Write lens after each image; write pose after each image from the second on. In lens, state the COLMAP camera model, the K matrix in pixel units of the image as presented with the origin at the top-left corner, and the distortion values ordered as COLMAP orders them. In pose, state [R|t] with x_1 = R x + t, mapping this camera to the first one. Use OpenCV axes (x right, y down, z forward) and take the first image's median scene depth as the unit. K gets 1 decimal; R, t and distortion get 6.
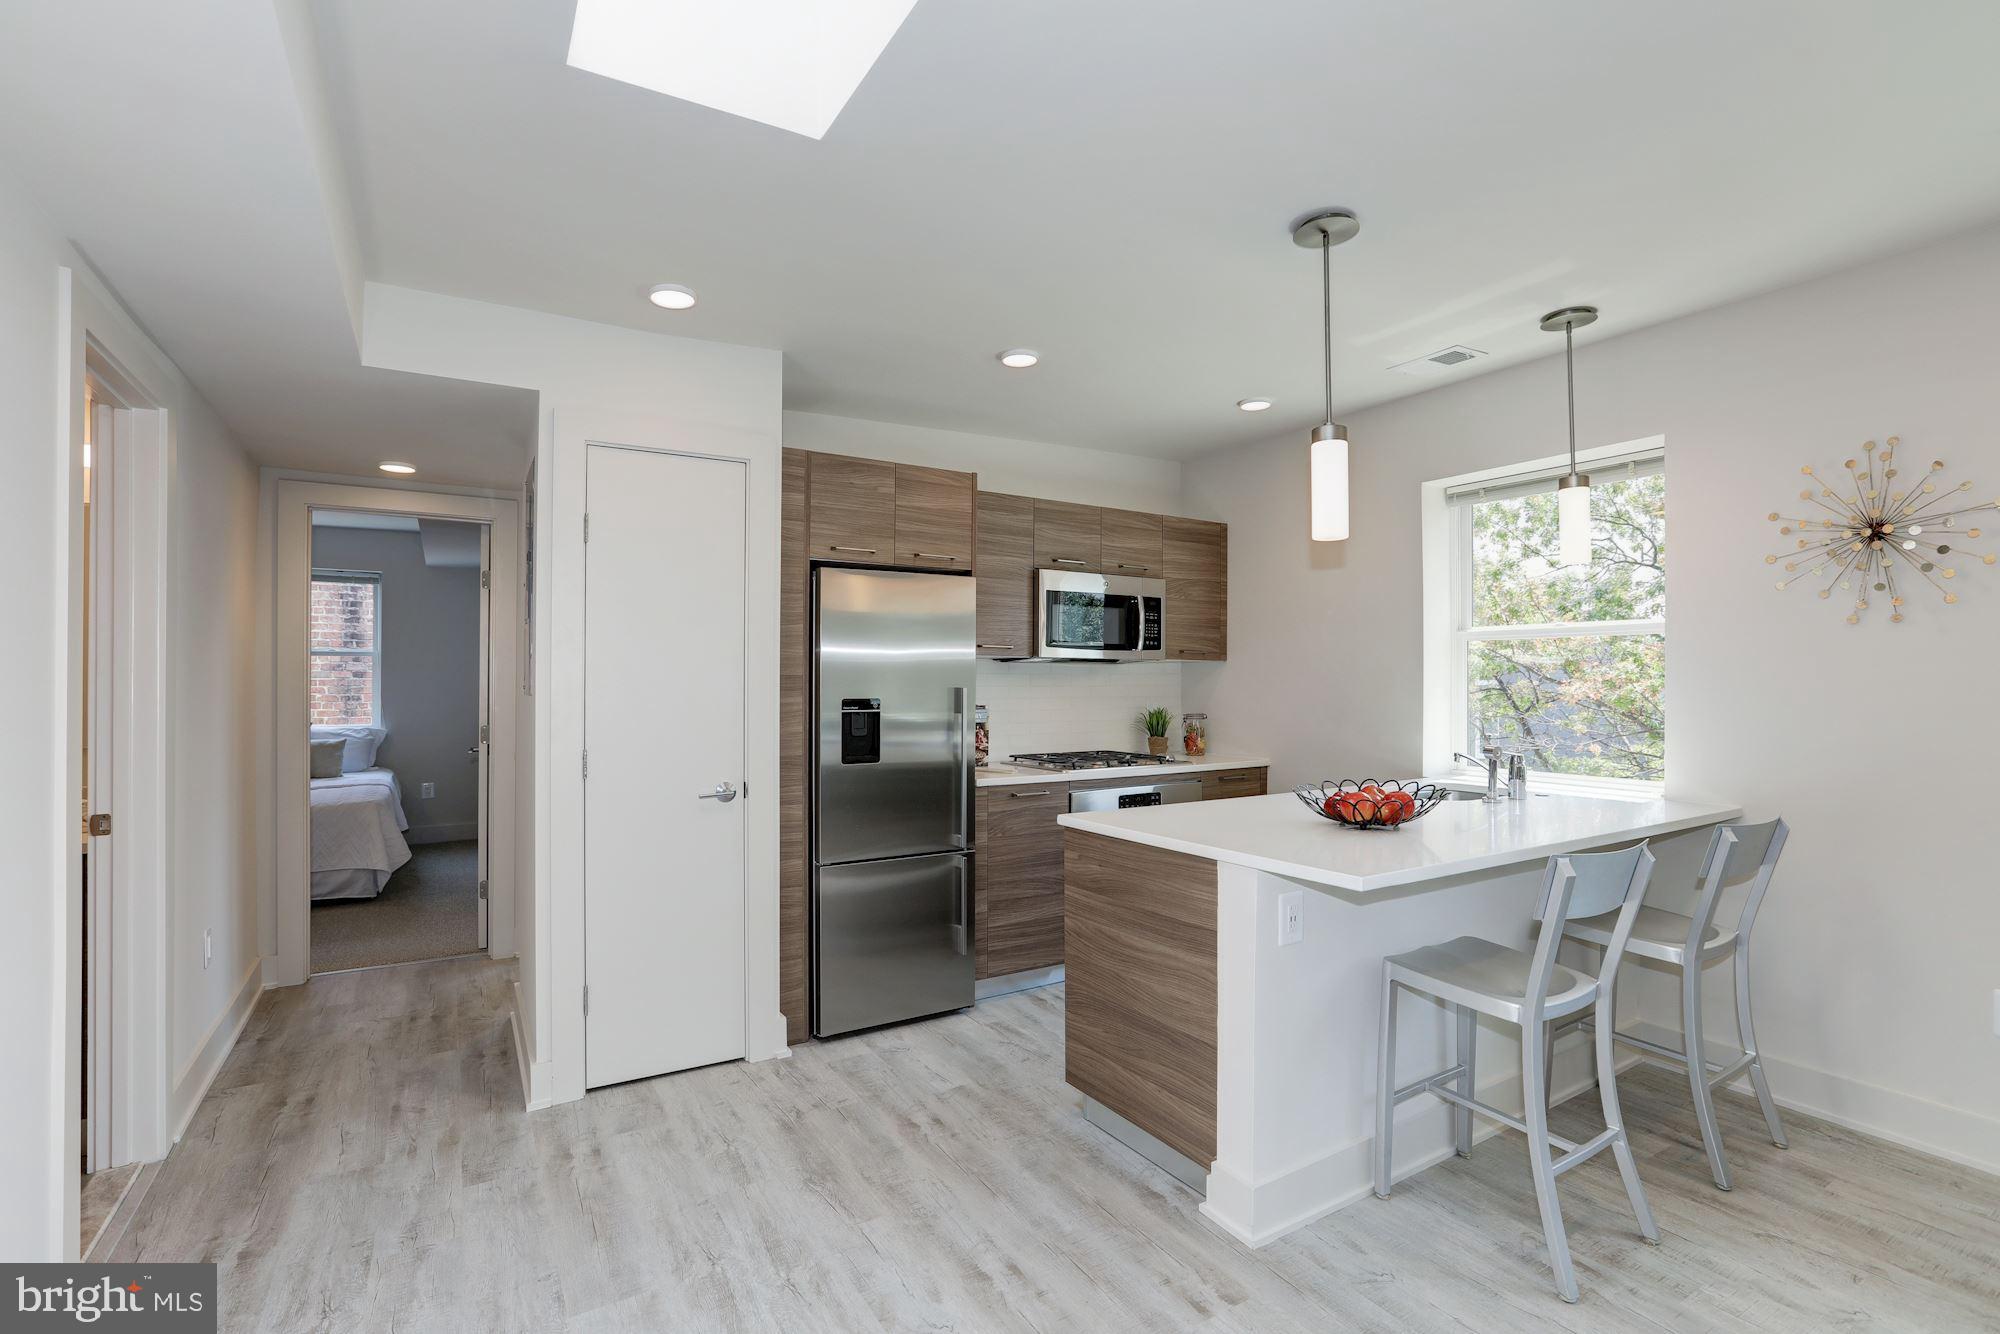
lens RADIAL K [[939.5, 0, 1000.7], [0, 939.5, 672.0], [0, 0, 1]] dist [-0.055849, 0.035980]
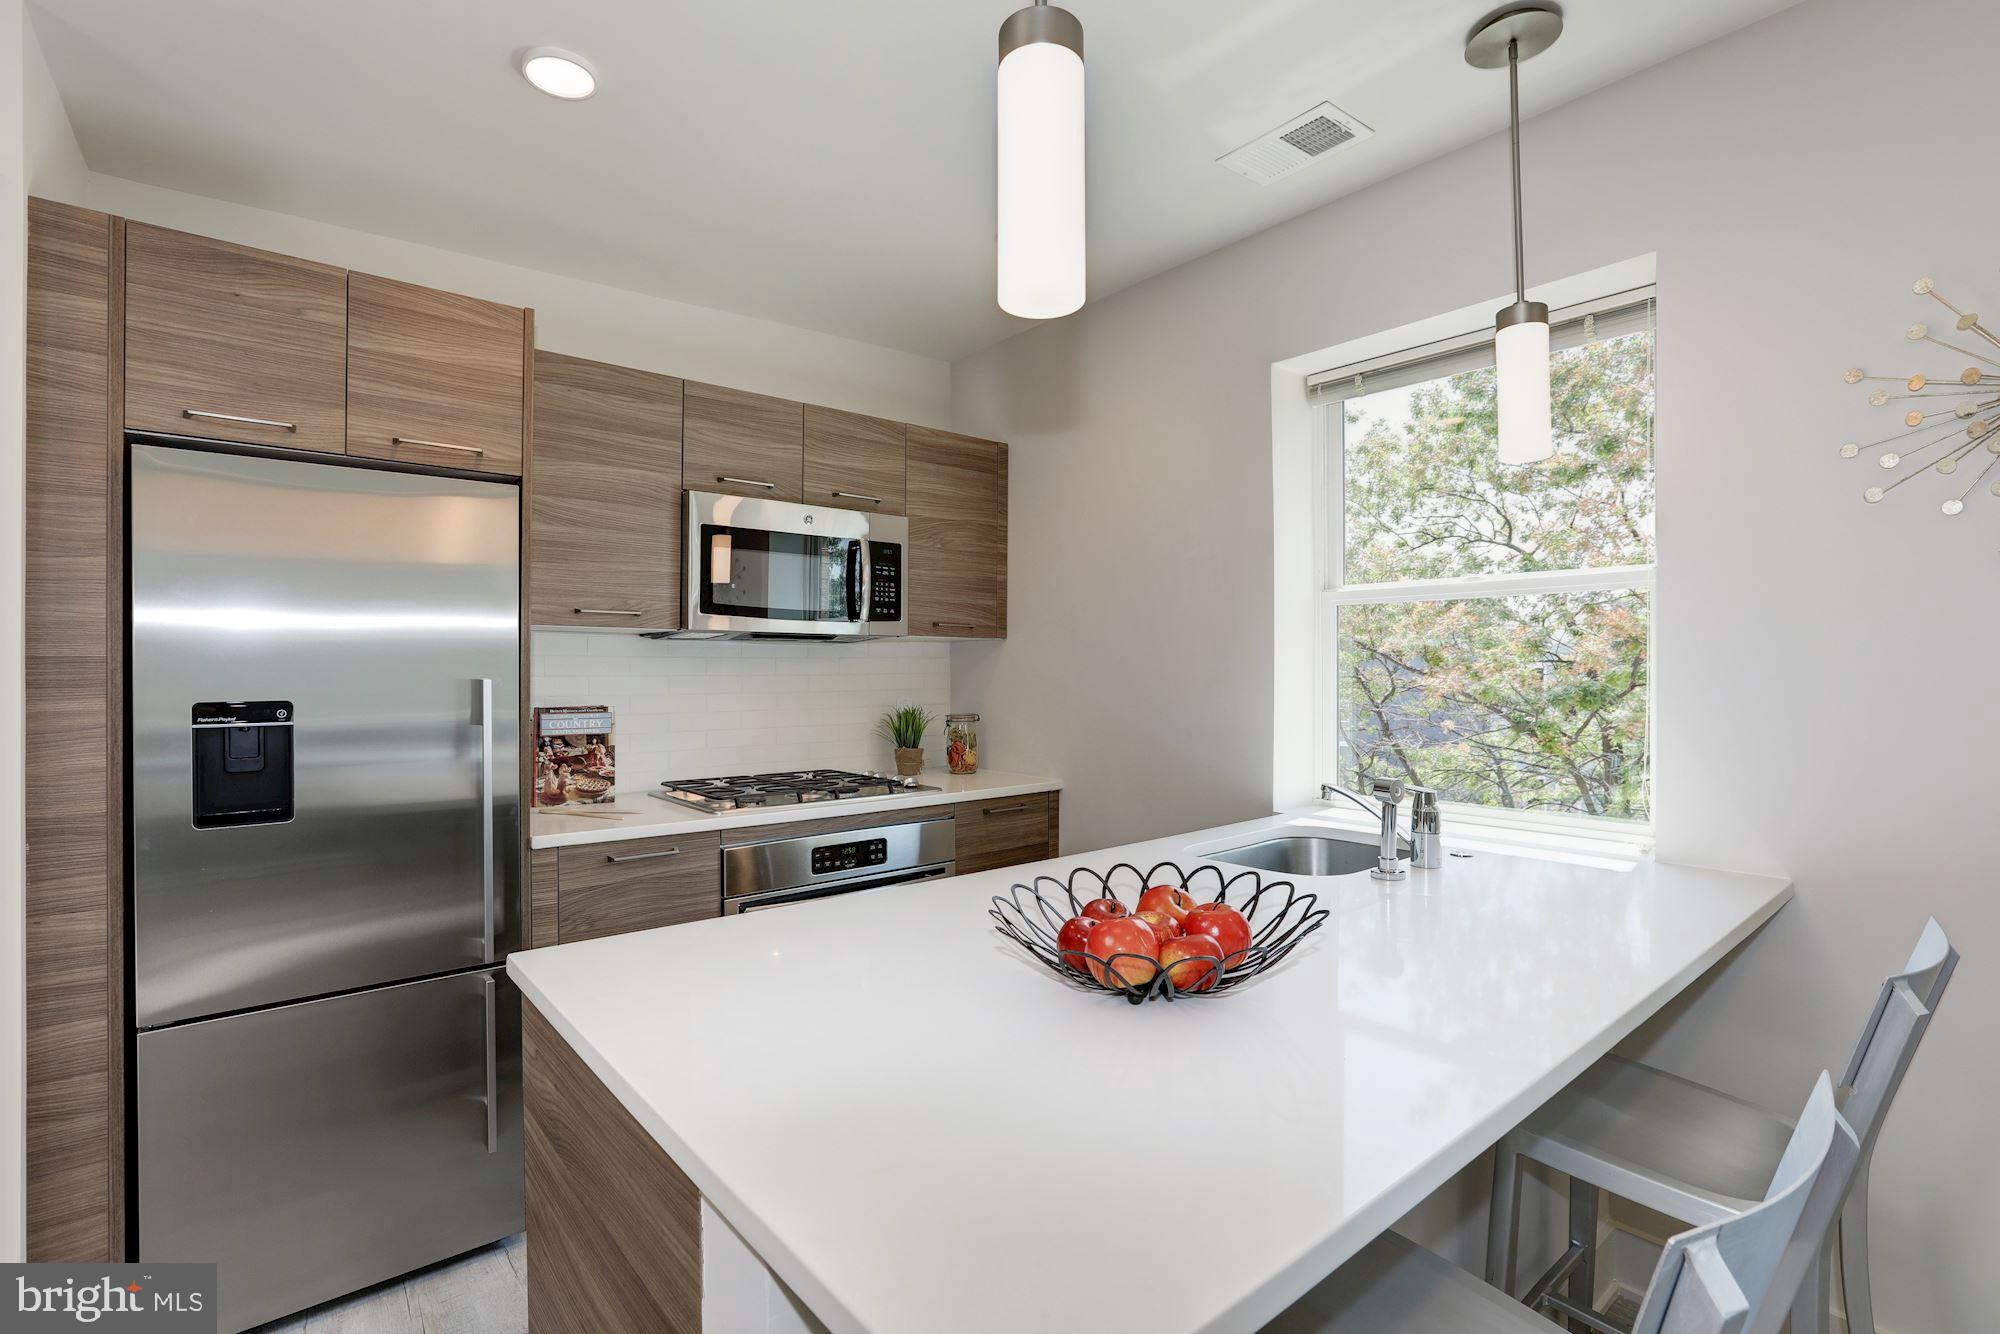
lens RADIAL K [[928.0, 0, 1000.0], [0, 928.0, 667.0], [0, 0, 1]] dist [-0.046180, 0.024519]
pose [[0.991078, -0.003256, 0.133240, 0.205612], [0.002368, 0.999974, 0.006826, 0.006749], [-0.133259, -0.006450, 0.991060, 0.442935]]
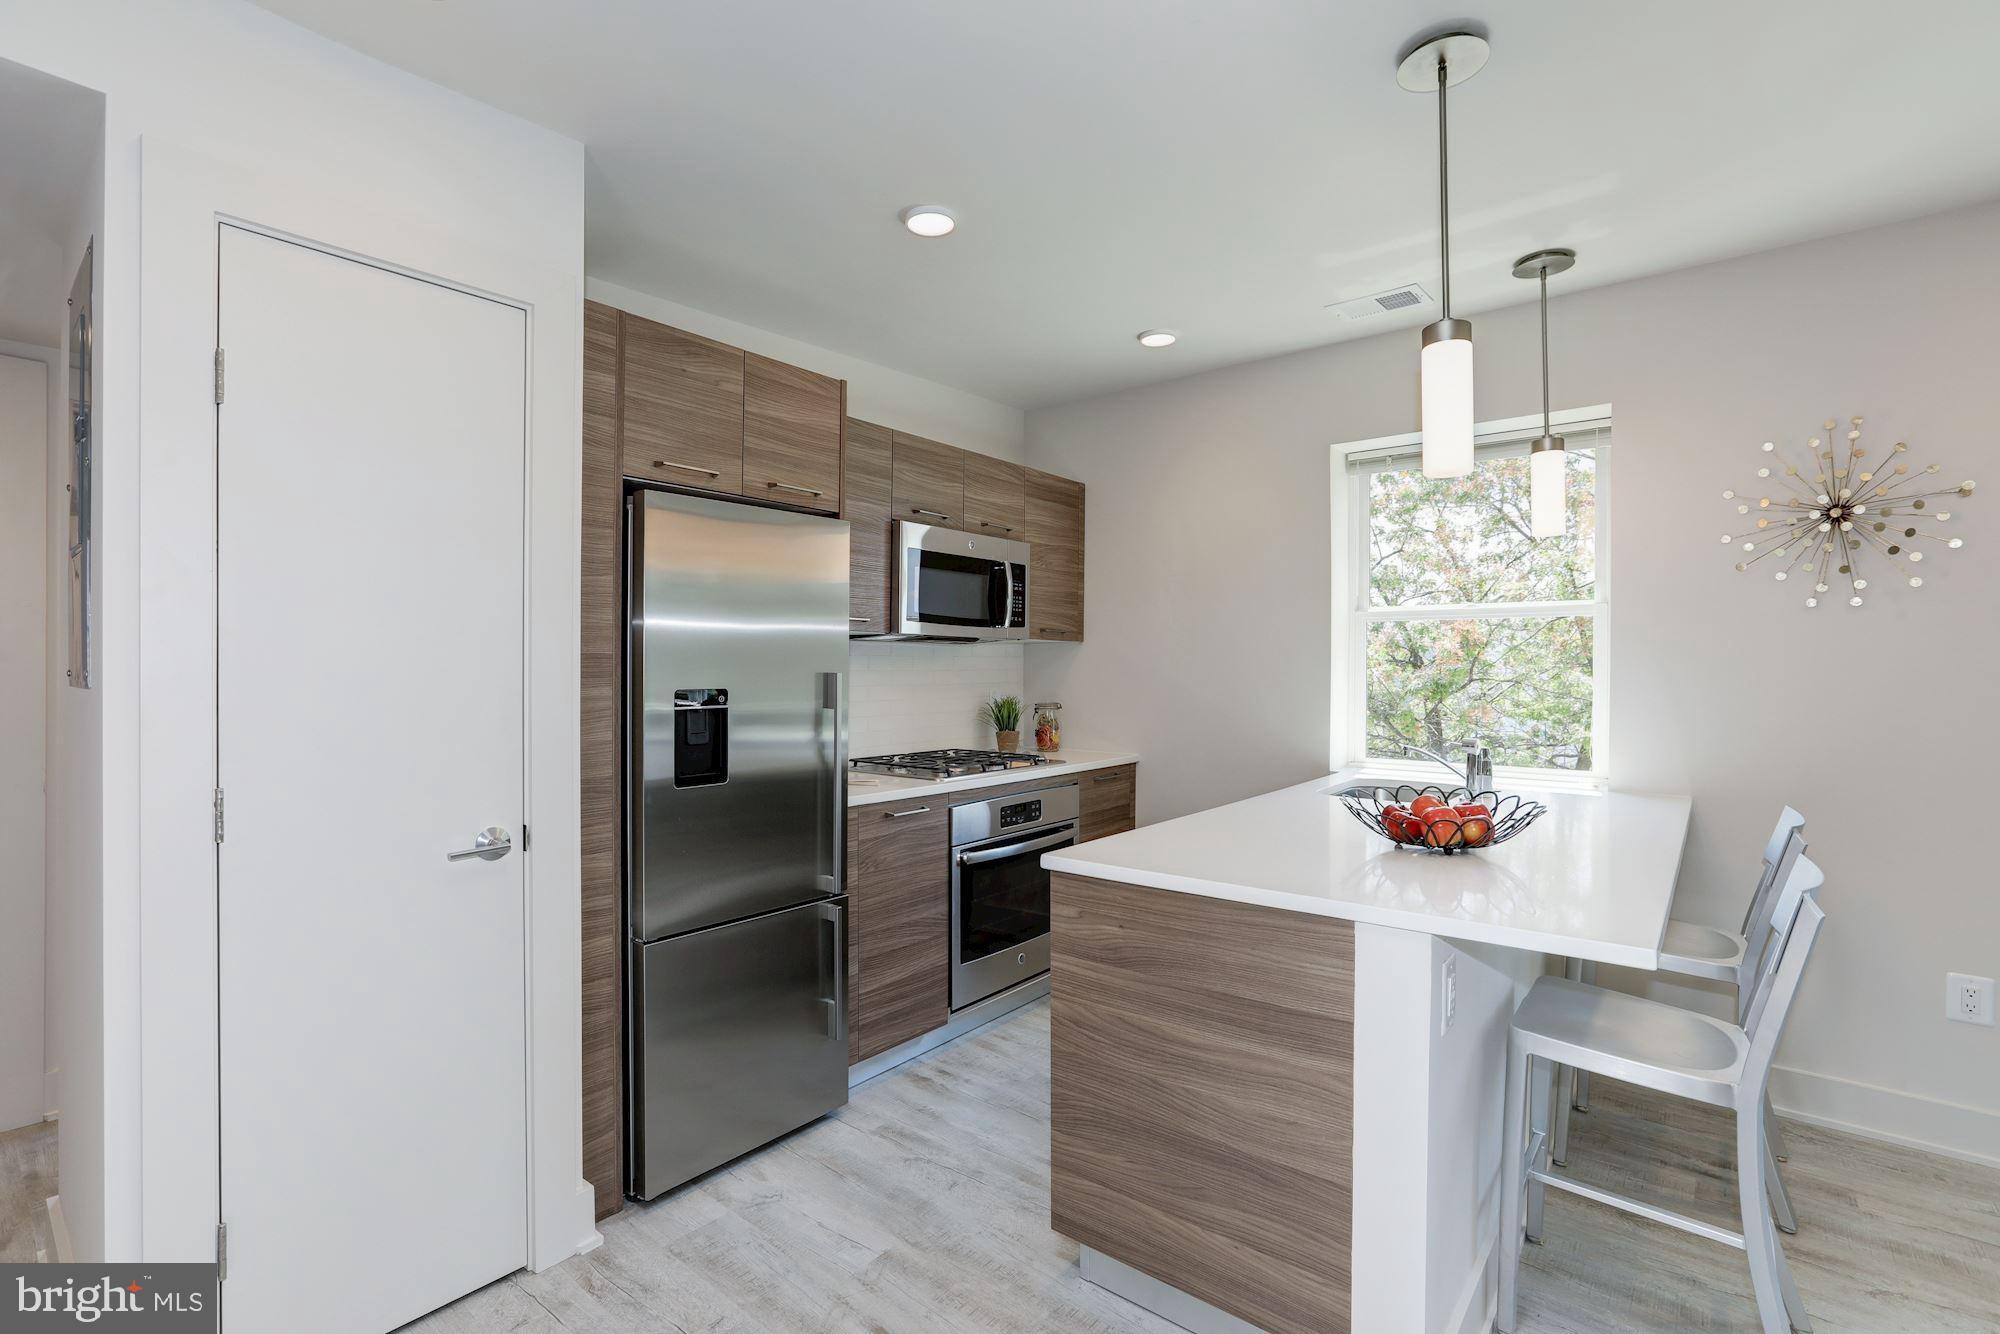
lens RADIAL K [[928.0, 0, 1000.0], [0, 928.0, 667.0], [0, 0, 1]] dist [-0.046180, 0.024519]
pose [[0.944263, 0.001674, 0.329187, -0.166505], [-0.005367, 0.999932, 0.010312, 0.004447], [-0.329148, -0.011504, 0.944208, 0.303668]]
